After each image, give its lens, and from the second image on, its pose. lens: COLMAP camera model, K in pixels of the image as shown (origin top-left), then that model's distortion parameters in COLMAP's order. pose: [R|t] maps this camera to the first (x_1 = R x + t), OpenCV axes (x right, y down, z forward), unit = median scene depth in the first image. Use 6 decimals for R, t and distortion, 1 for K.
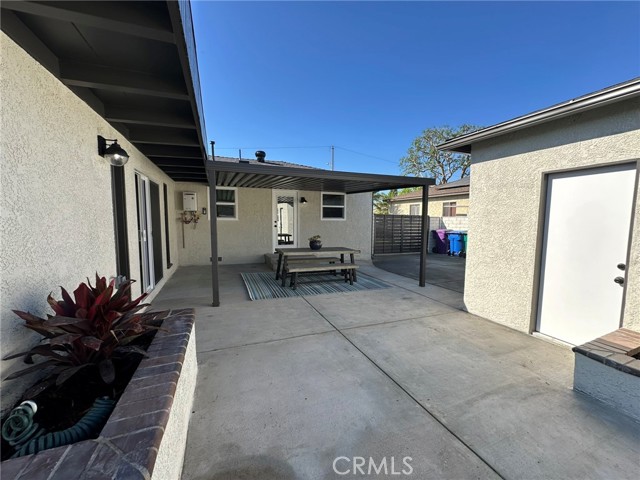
lens RADIAL K [[254.5, 0, 320.0], [0, 254.5, 240.0], [0, 0, 1]] dist [0.001913, 0.000095]
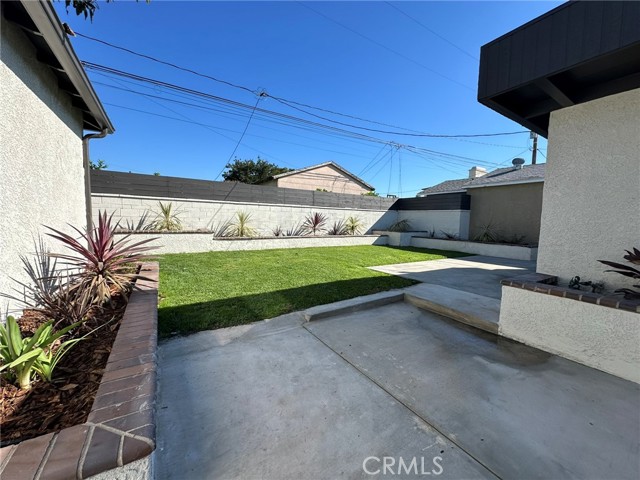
lens RADIAL K [[254.5, 0, 320.0], [0, 254.5, 240.0], [0, 0, 1]] dist [0.001913, 0.000095]
pose [[-0.981927, -0.006985, -0.189132, 0.982350], [-0.037437, 0.986742, 0.157918, 0.018150], [0.185522, 0.162145, -0.969170, 1.701617]]
